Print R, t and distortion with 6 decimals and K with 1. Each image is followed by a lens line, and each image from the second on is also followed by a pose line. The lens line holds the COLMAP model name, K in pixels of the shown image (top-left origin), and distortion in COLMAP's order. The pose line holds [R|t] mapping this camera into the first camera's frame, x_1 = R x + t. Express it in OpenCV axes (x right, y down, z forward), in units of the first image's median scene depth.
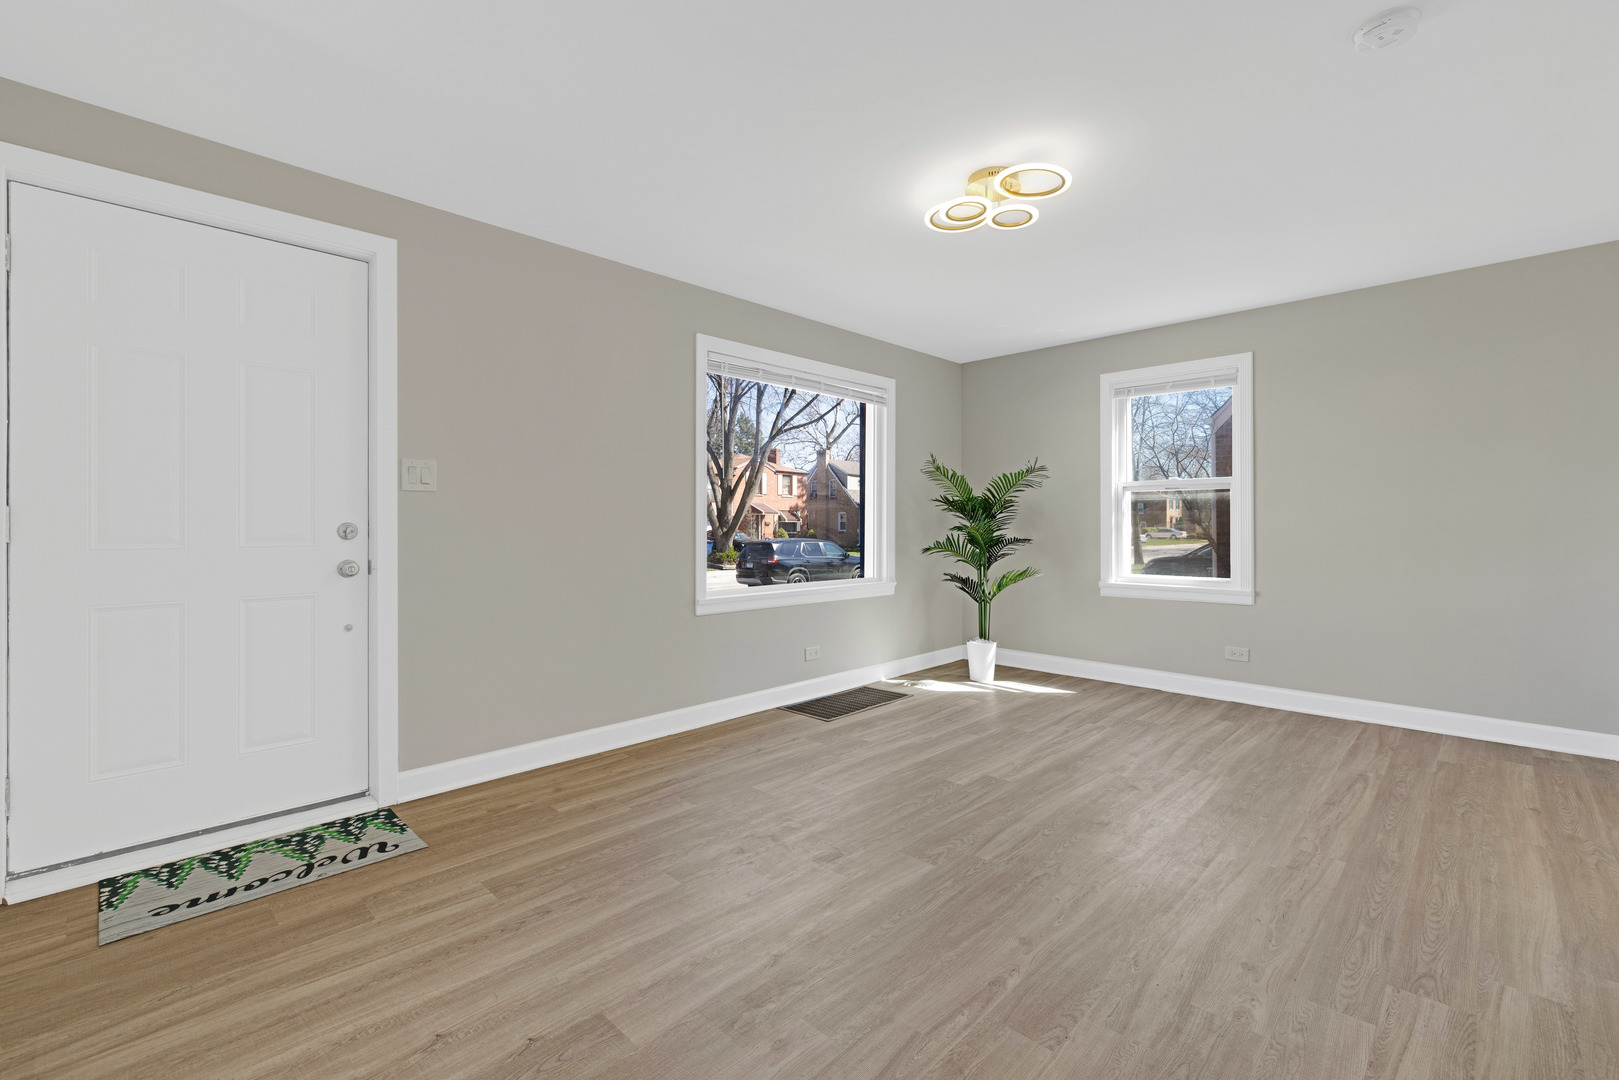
lens RADIAL K [[705.2, 0, 810.6], [0, 705.2, 527.9], [0, 0, 1]] dist [-0.000001, 0.001922]
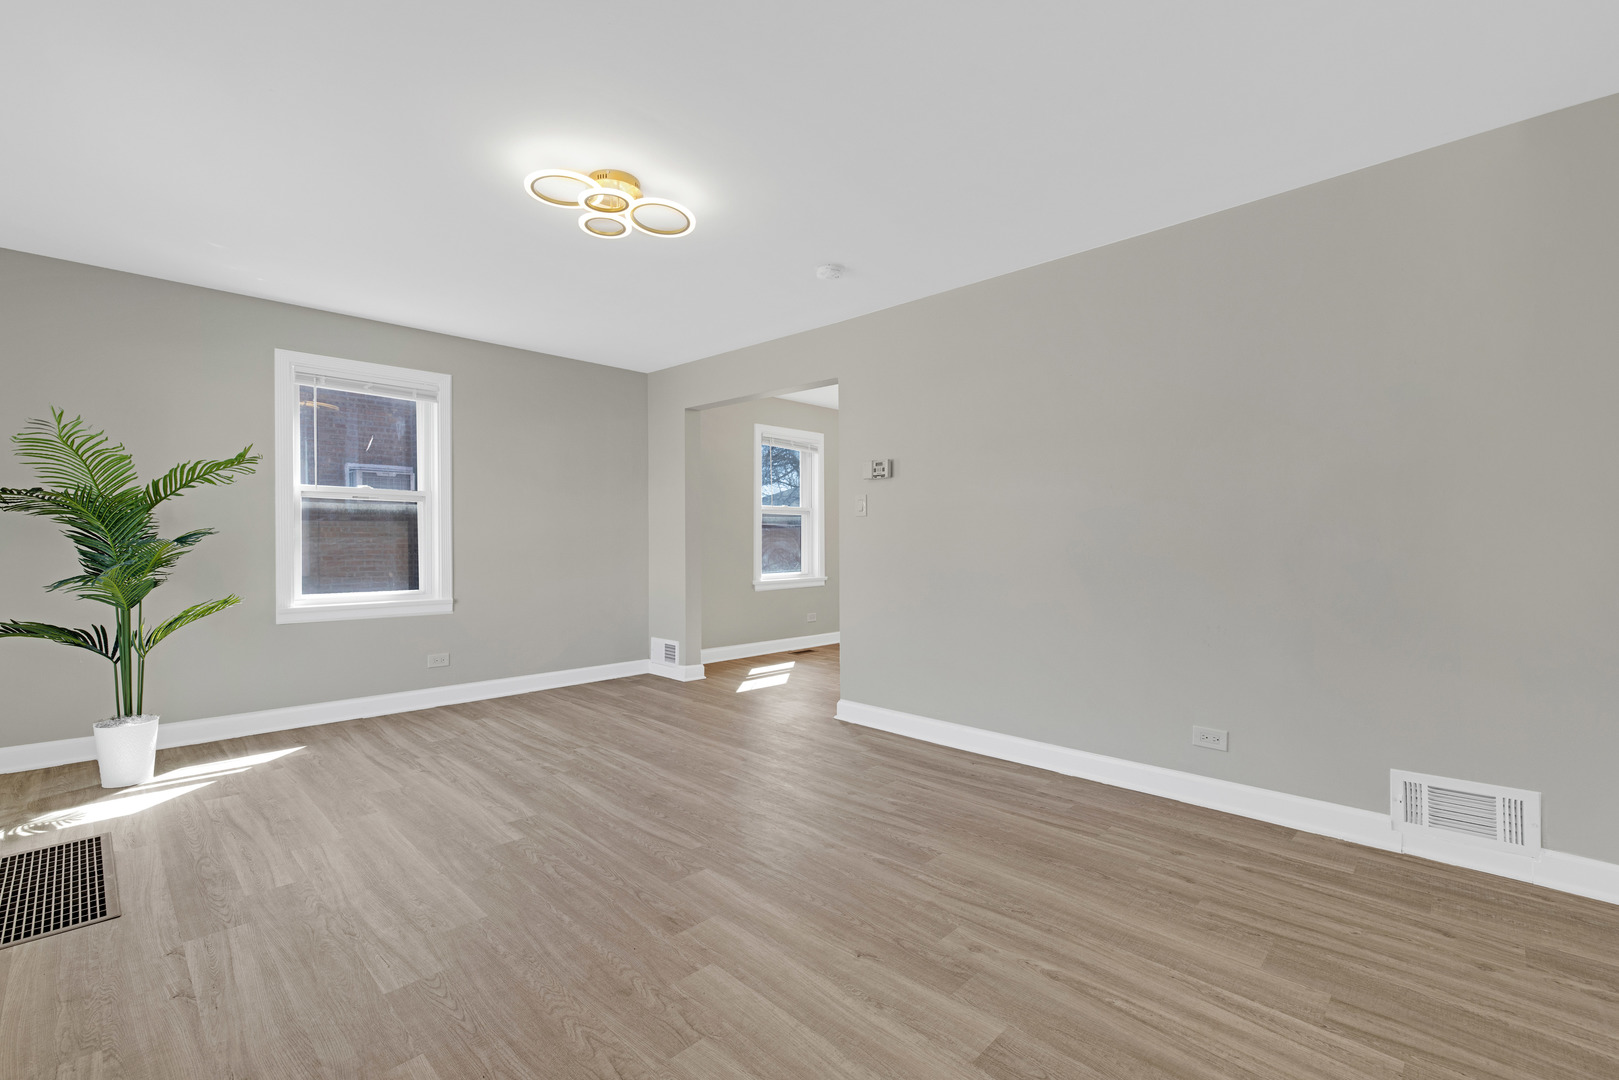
lens RADIAL K [[705.2, 0, 819.9], [0, 705.2, 550.8], [0, 0, 1]] dist [-0.000001, 0.001922]
pose [[-0.010319, -0.016202, 0.999815, -0.451696], [0.002597, 0.999865, 0.016230, 0.000158], [-0.999943, 0.002764, -0.010276, 0.450813]]
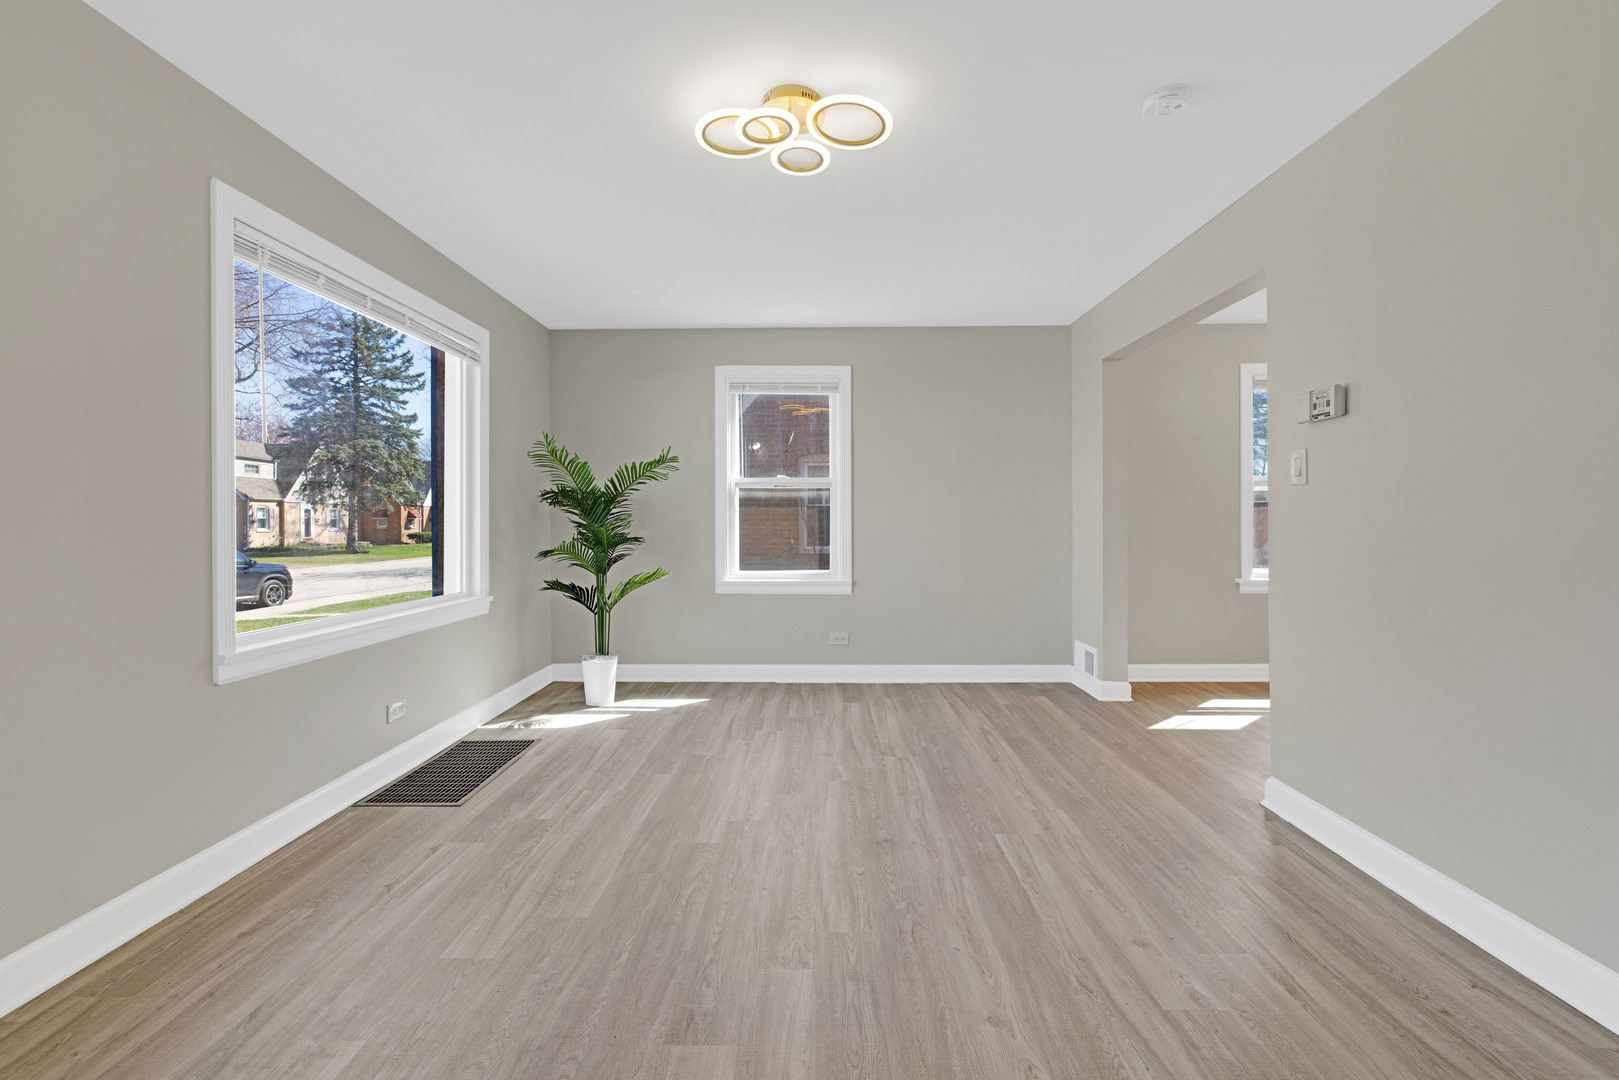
lens RADIAL K [[705.2, 0, 812.9], [0, 705.2, 525.6], [0, 0, 1]] dist [-0.000001, 0.001922]
pose [[0.721980, -0.004846, 0.691897, -0.185434], [0.004282, 0.999988, 0.002536, -0.000572], [-0.691901, 0.001131, 0.721991, 0.239231]]
